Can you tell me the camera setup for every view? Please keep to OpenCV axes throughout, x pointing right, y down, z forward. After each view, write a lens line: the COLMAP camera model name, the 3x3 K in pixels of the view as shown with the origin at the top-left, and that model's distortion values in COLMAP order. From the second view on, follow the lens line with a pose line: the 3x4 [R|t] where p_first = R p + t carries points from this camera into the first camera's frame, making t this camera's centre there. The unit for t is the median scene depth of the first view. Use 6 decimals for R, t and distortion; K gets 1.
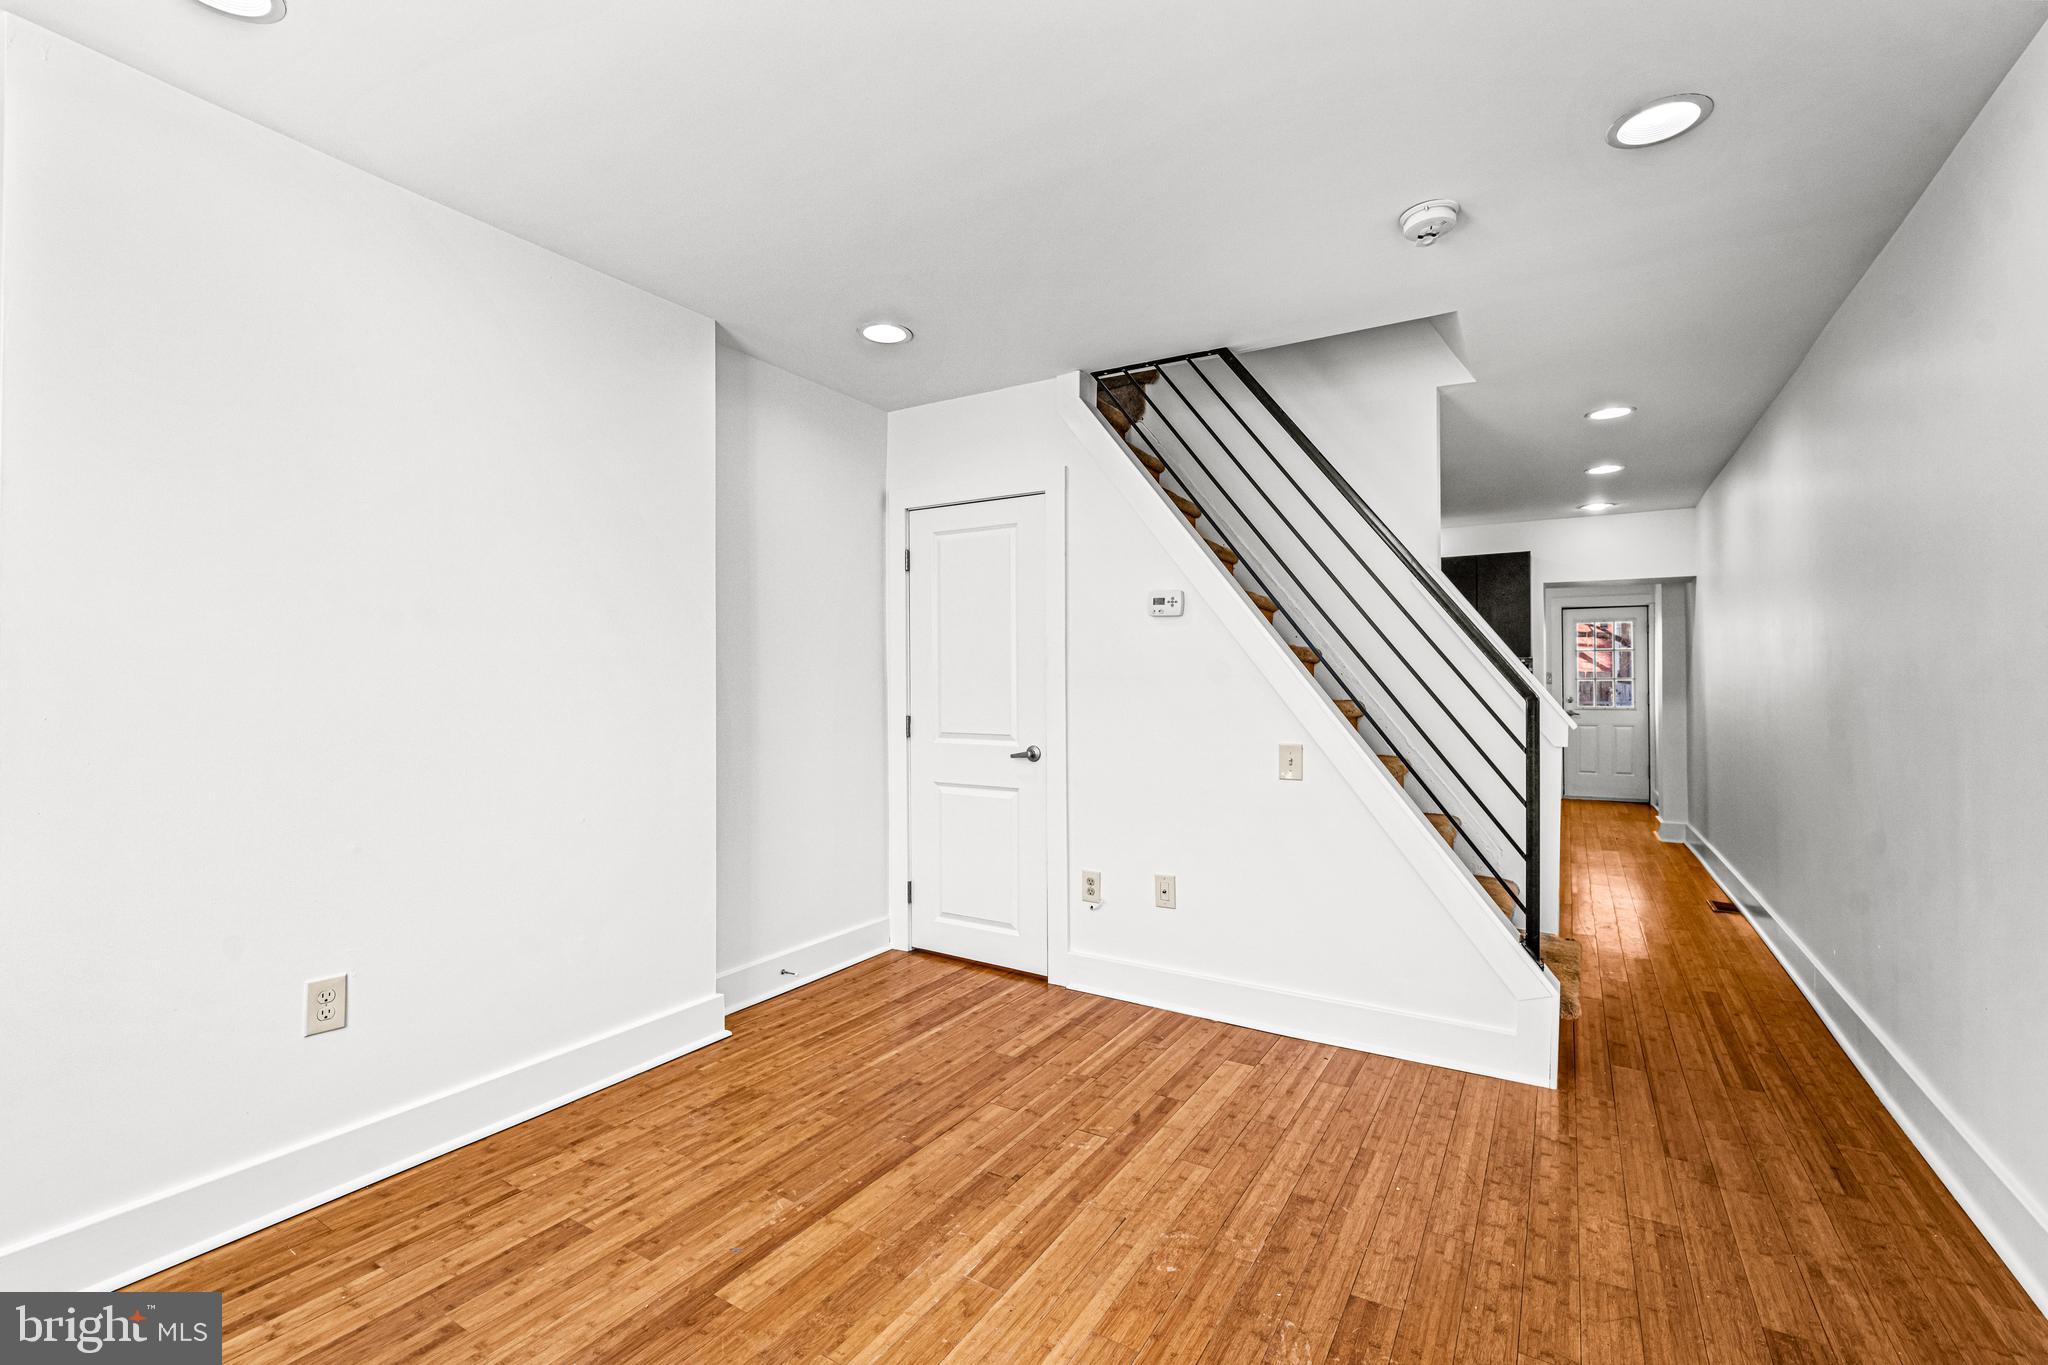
lens RADIAL K [[889.1, 0, 1011.6], [0, 889.1, 677.3], [0, 0, 1]] dist [-0.001245, -0.000070]
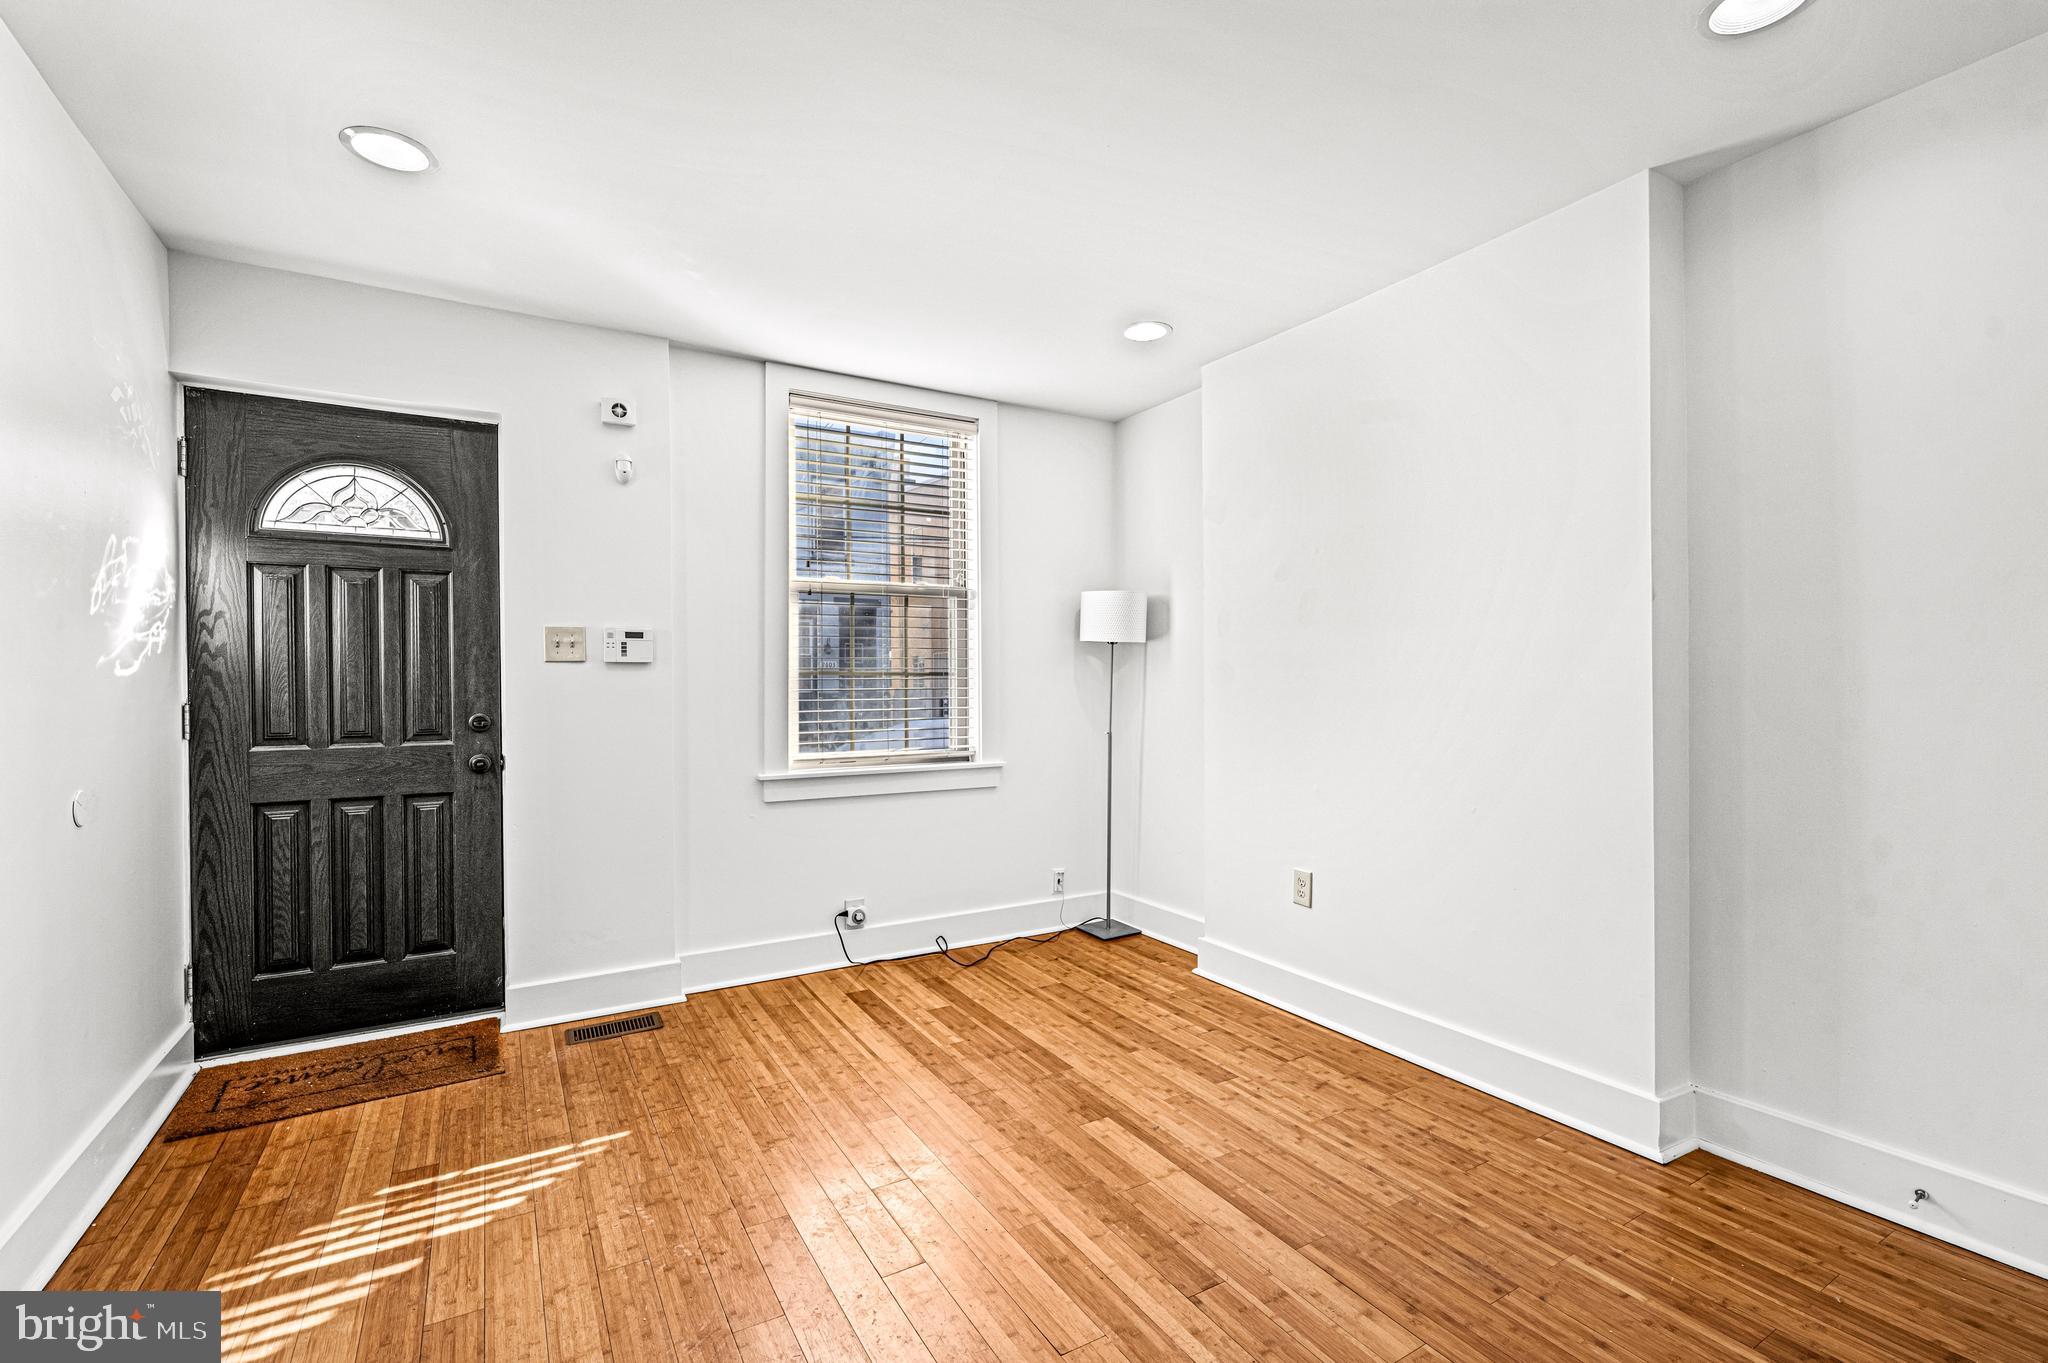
lens RADIAL K [[889.1, 0, 1032.3], [0, 889.1, 691.0], [0, 0, 1]] dist [-0.001245, -0.000070]
pose [[-0.446227, 0.007961, -0.894884, 0.626152], [0.013246, 0.999910, 0.002290, 0.017667], [0.894822, -0.010832, -0.446292, 1.002072]]
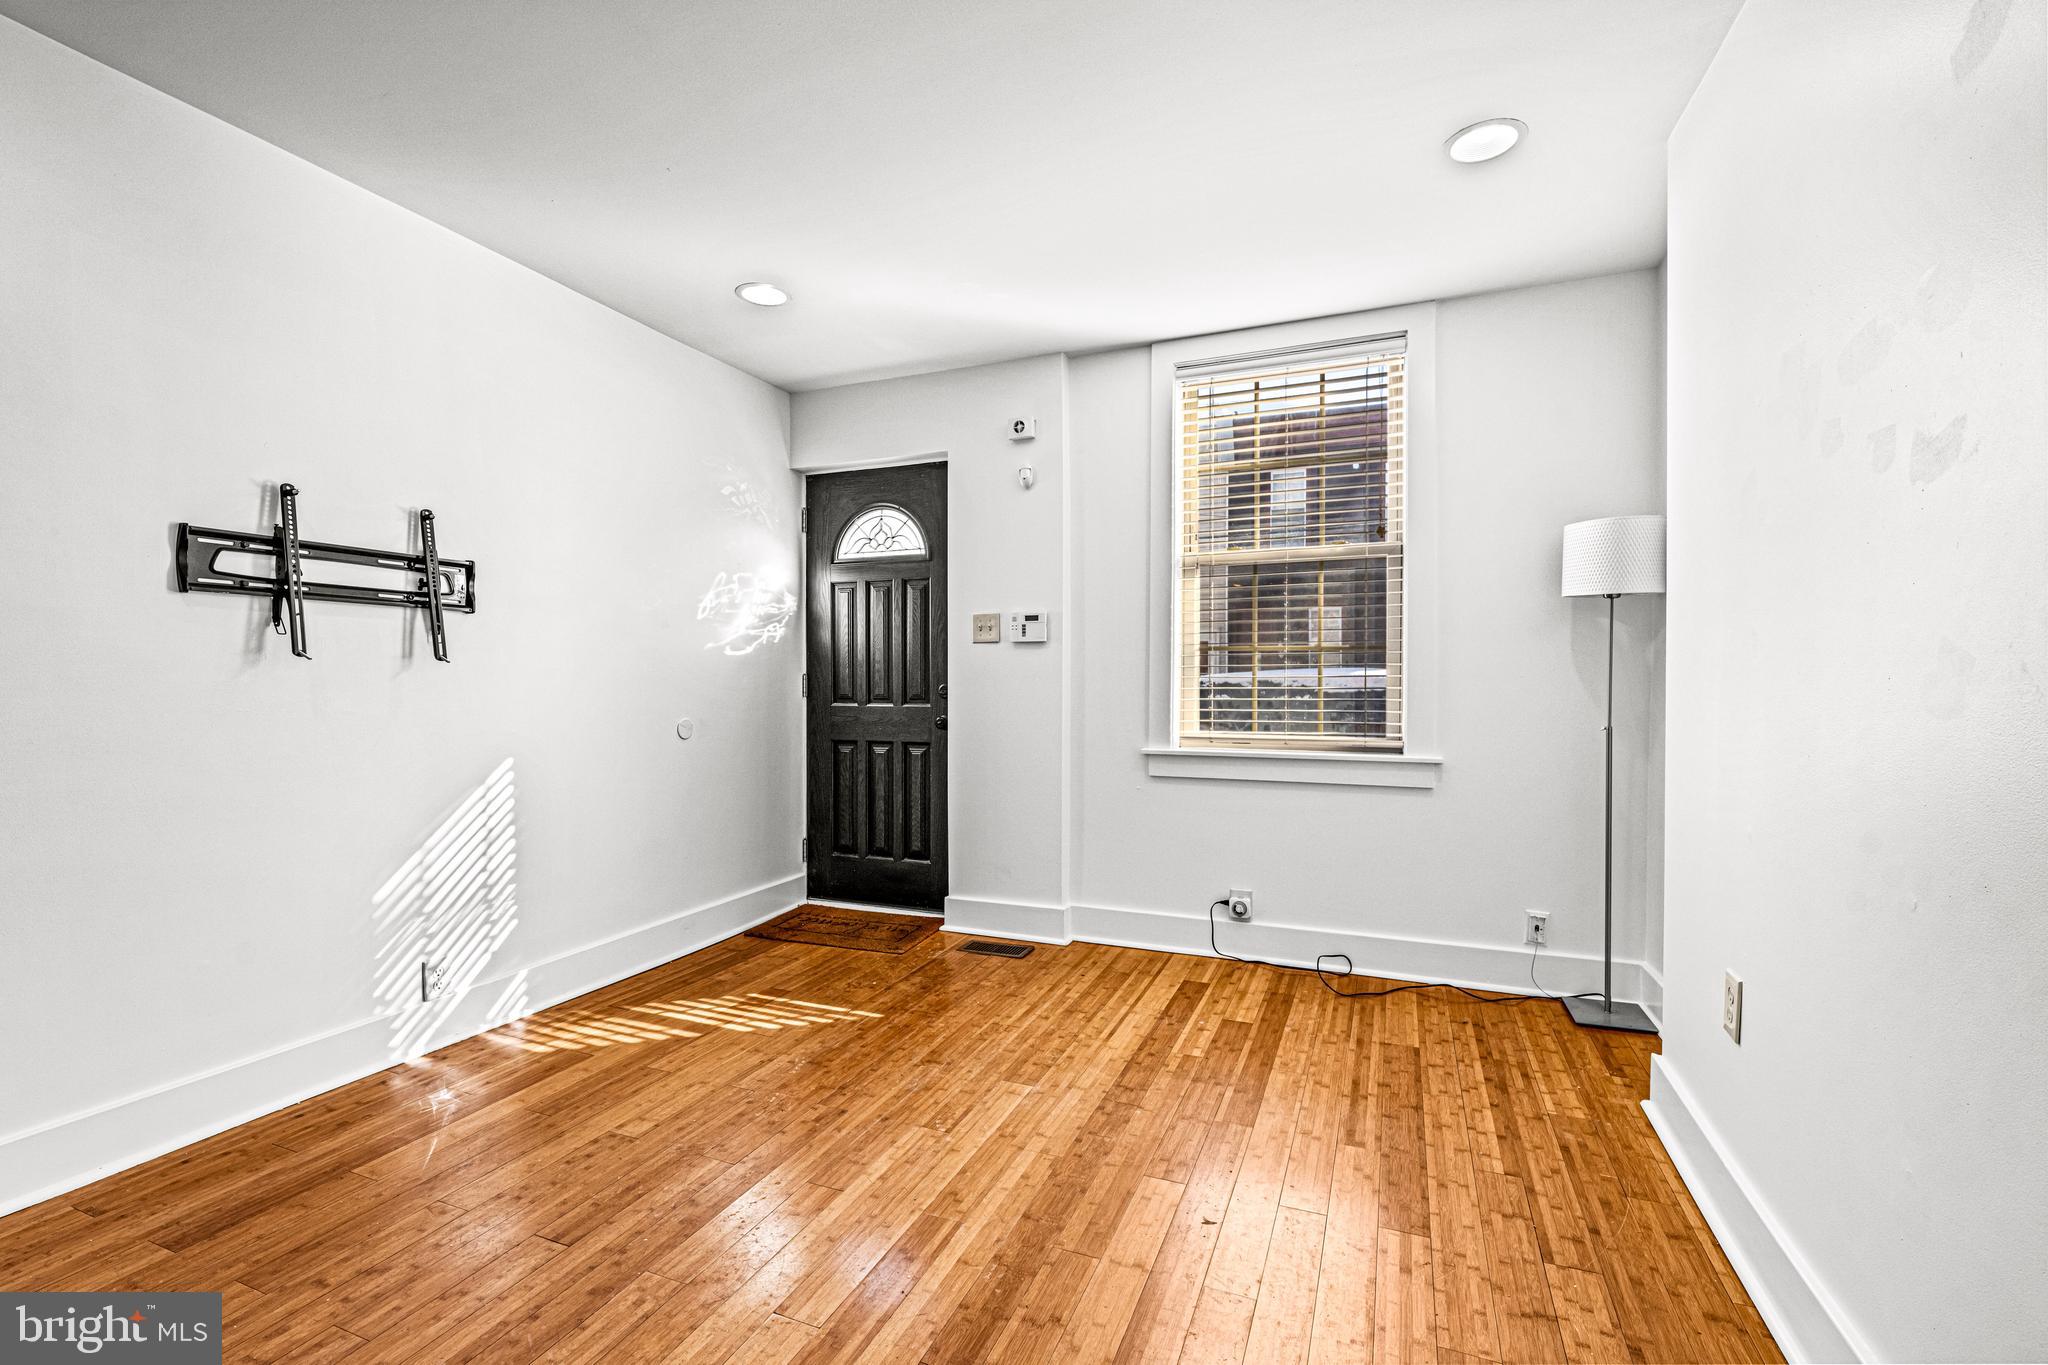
lens RADIAL K [[889.1, 0, 1037.4], [0, 889.1, 687.0], [0, 0, 1]] dist [-0.001245, -0.000070]
pose [[-0.983042, 0.000257, -0.183378, 0.033404], [0.000884, 0.999994, -0.003336, 0.050749], [0.183376, -0.003442, -0.983037, 1.357264]]
